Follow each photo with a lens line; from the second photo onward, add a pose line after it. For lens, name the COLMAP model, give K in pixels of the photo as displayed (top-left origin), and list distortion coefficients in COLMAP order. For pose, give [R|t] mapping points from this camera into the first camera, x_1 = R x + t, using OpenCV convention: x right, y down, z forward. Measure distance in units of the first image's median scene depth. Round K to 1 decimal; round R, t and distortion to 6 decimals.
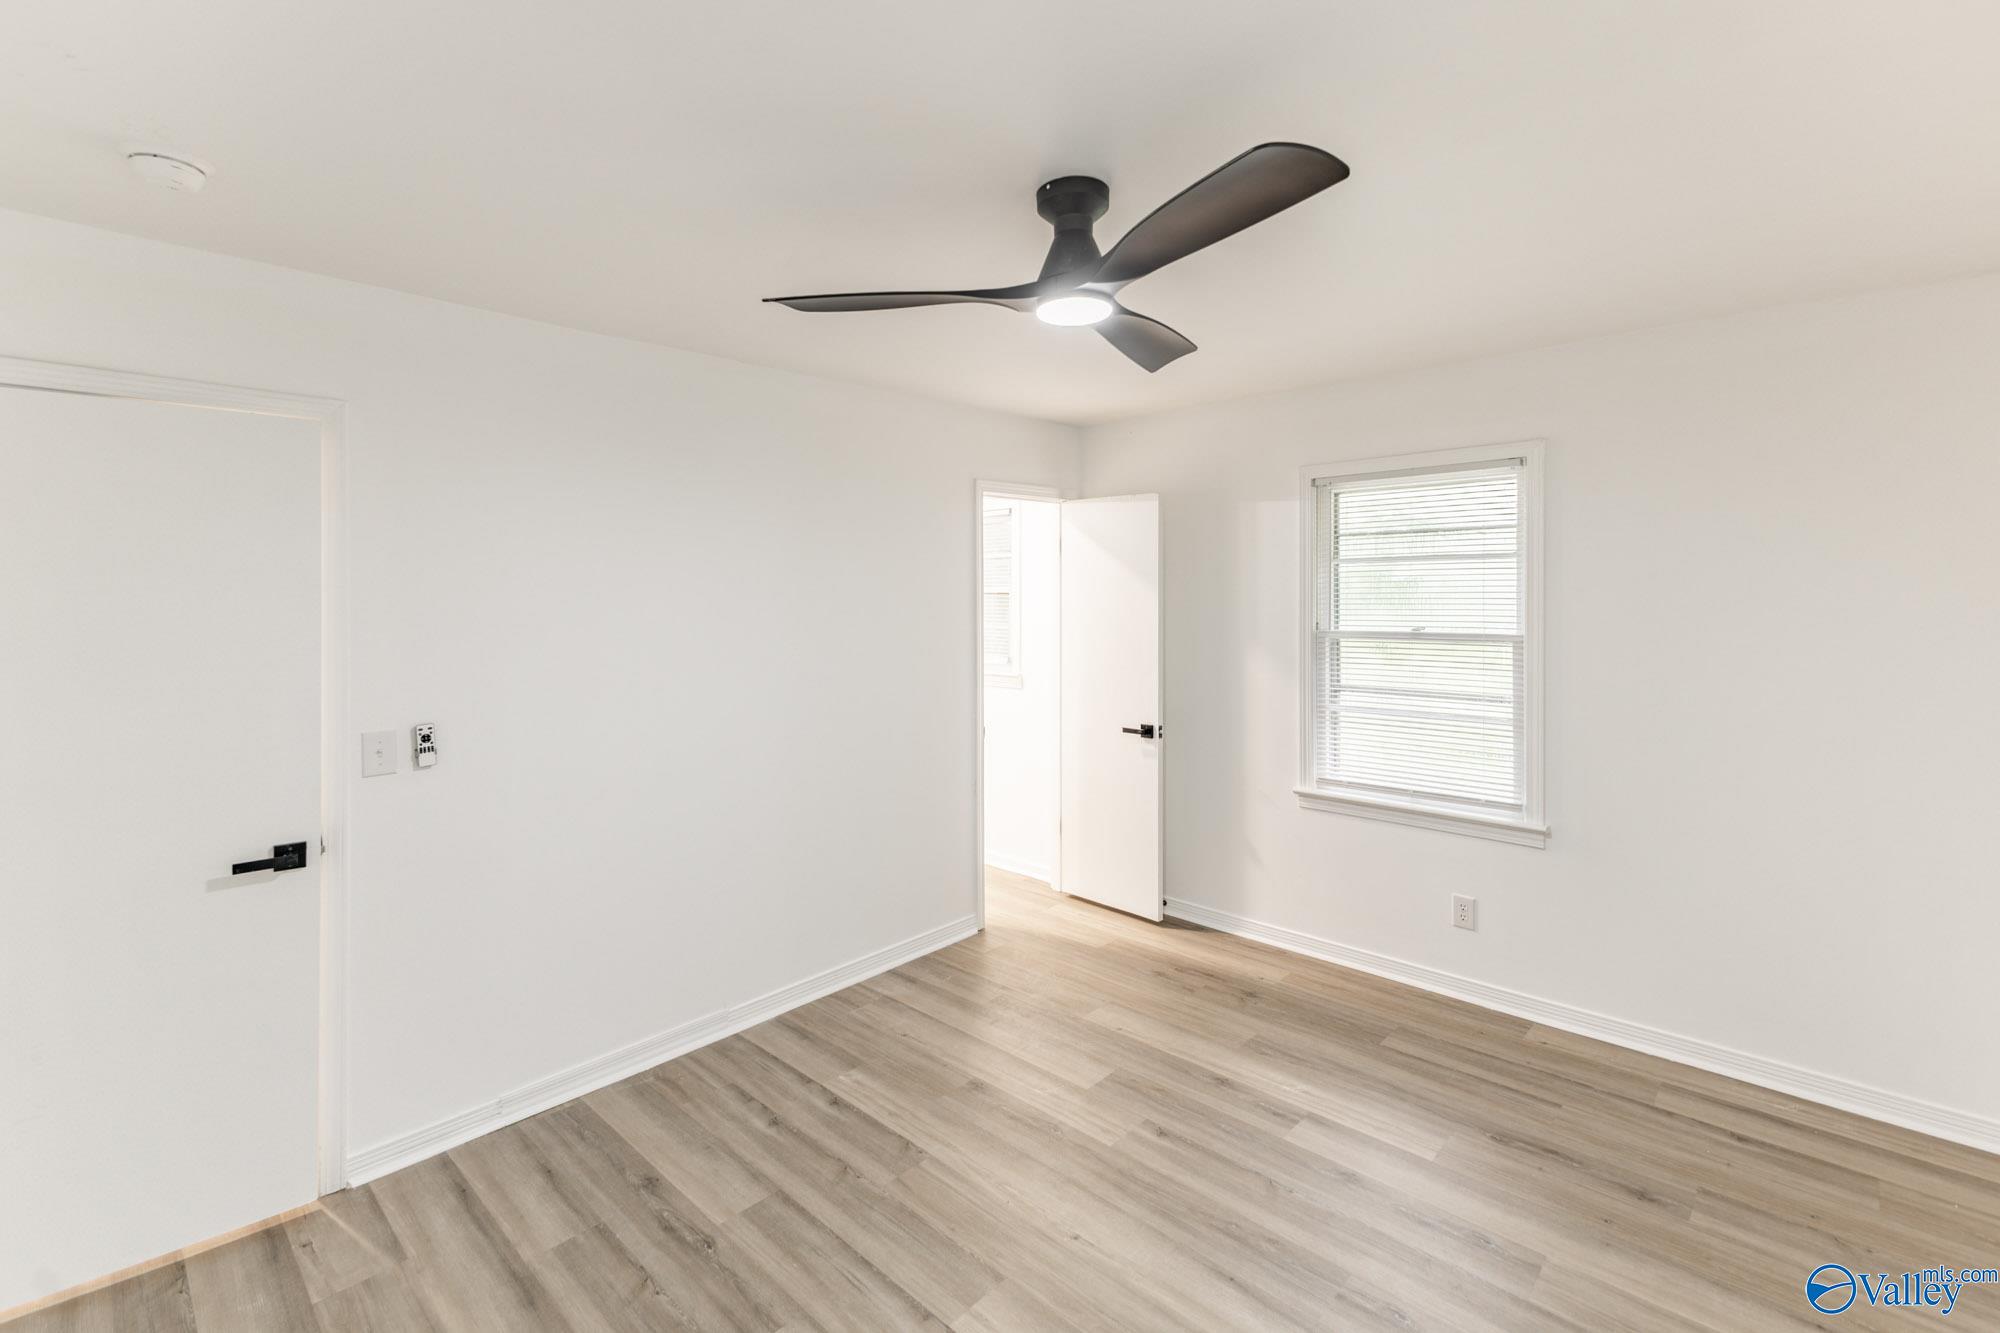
lens RADIAL K [[873.7, 0, 999.3], [0, 873.7, 576.3], [0, 0, 1]] dist [0.001786, 0.000016]
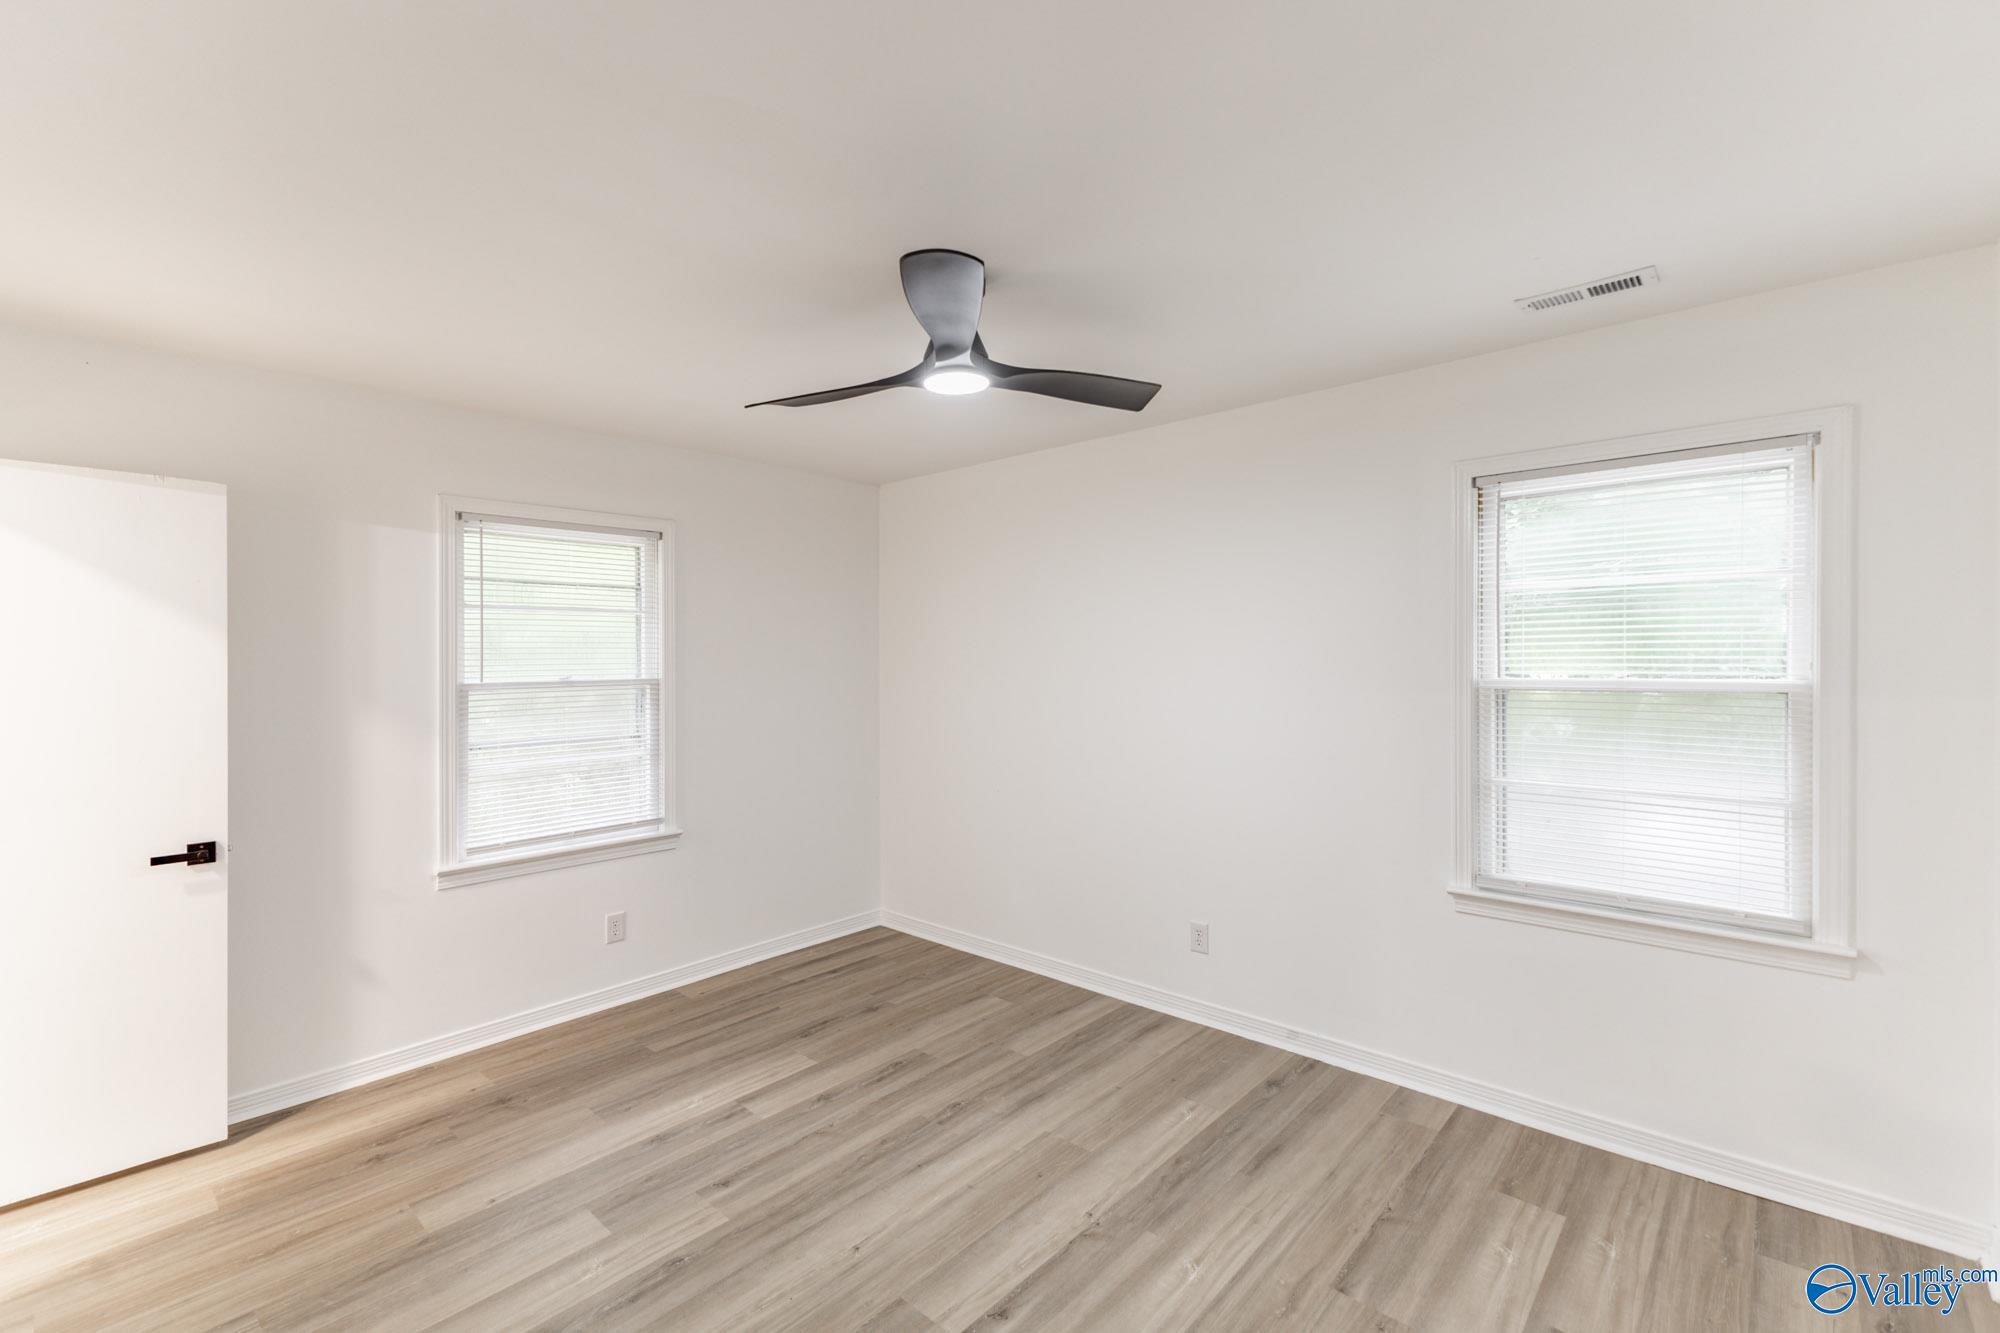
lens RADIAL K [[866.8, 0, 993.2], [0, 866.8, 642.5], [0, 0, 1]] dist [0.008972, -0.000341]
pose [[-0.021257, 0.021191, 0.999549, -0.649631], [-0.014911, 0.999657, -0.021511, 0.037659], [-0.999663, -0.015362, -0.020934, 0.585557]]
